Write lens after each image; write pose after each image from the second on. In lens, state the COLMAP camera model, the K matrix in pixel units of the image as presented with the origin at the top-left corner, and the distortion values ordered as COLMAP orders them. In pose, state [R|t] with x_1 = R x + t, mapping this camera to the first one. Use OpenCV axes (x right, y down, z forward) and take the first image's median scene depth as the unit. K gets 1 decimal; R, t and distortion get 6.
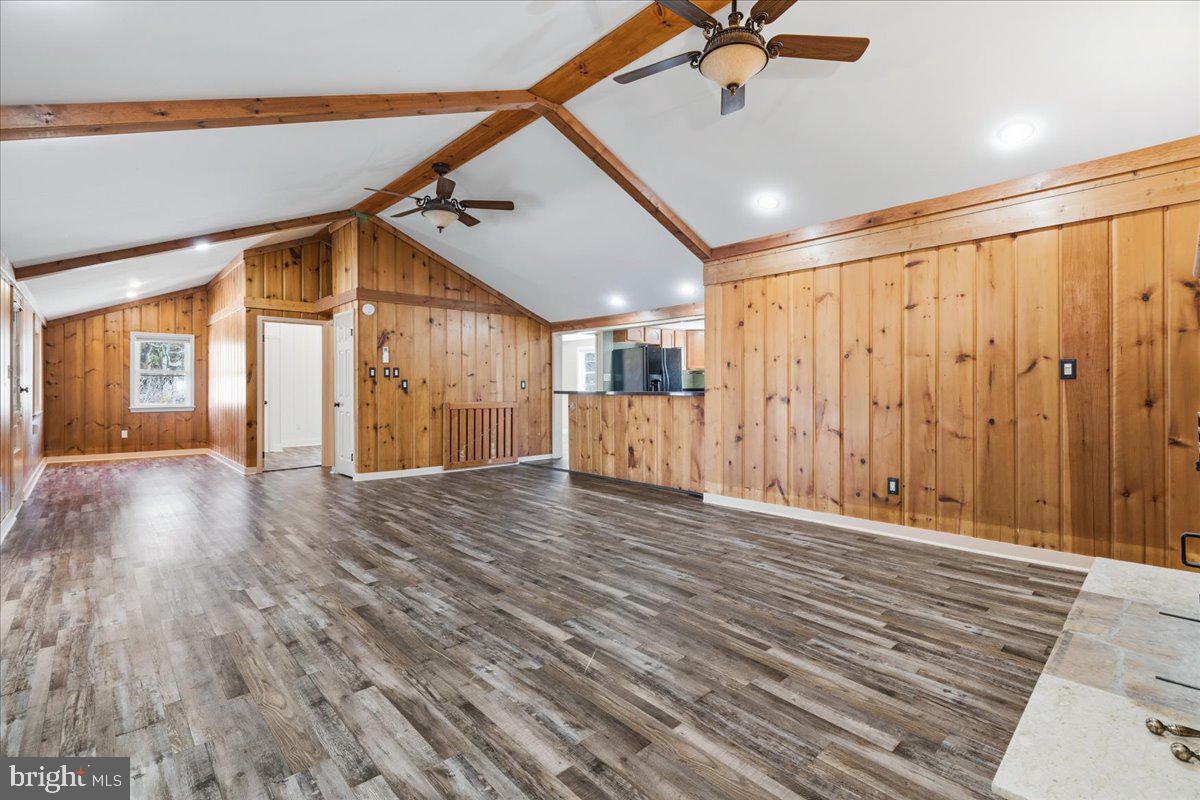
lens RADIAL K [[548.2, 0, 613.1], [0, 548.2, 377.4], [0, 0, 1]] dist [0.001149, 0.000027]
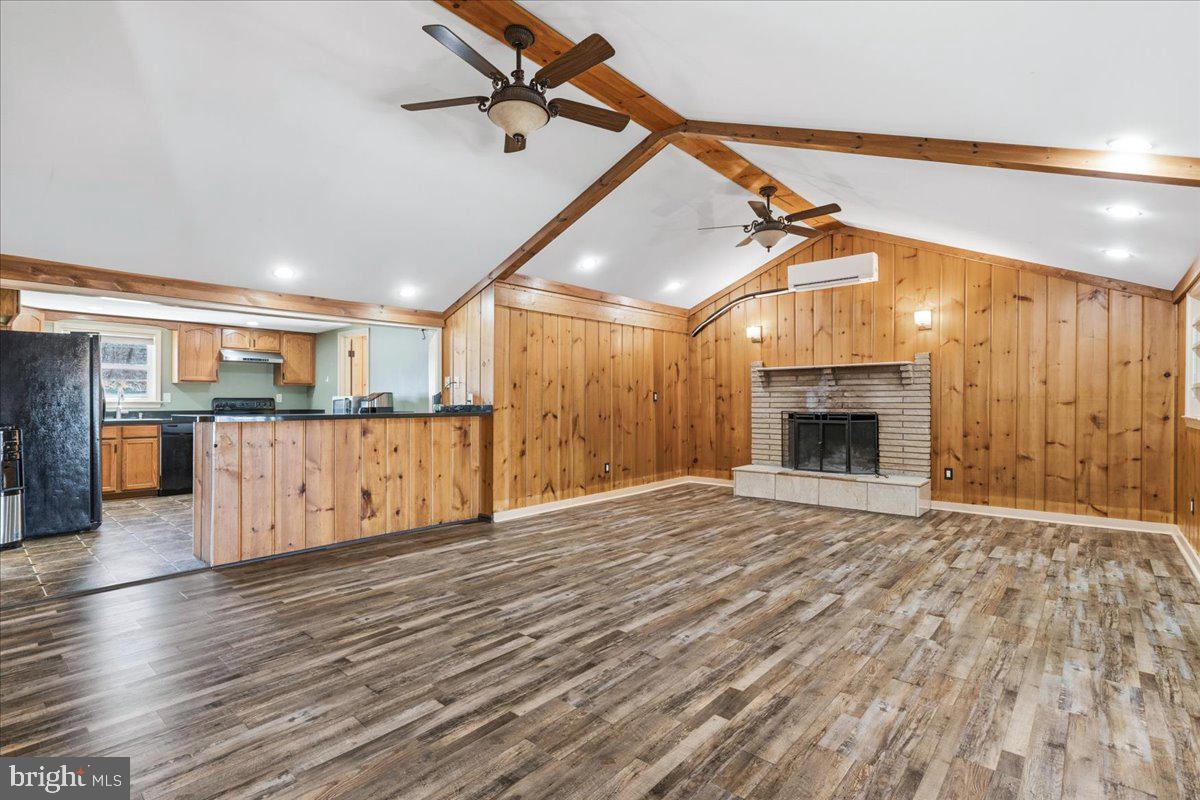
lens RADIAL K [[548.2, 0, 596.6], [0, 548.2, 411.1], [0, 0, 1]] dist [0.001149, 0.000027]
pose [[-0.072732, -0.011151, 0.997289, -0.759328], [-0.012821, 0.999865, 0.010245, 0.011787], [-0.997269, -0.012041, -0.072865, 0.808550]]
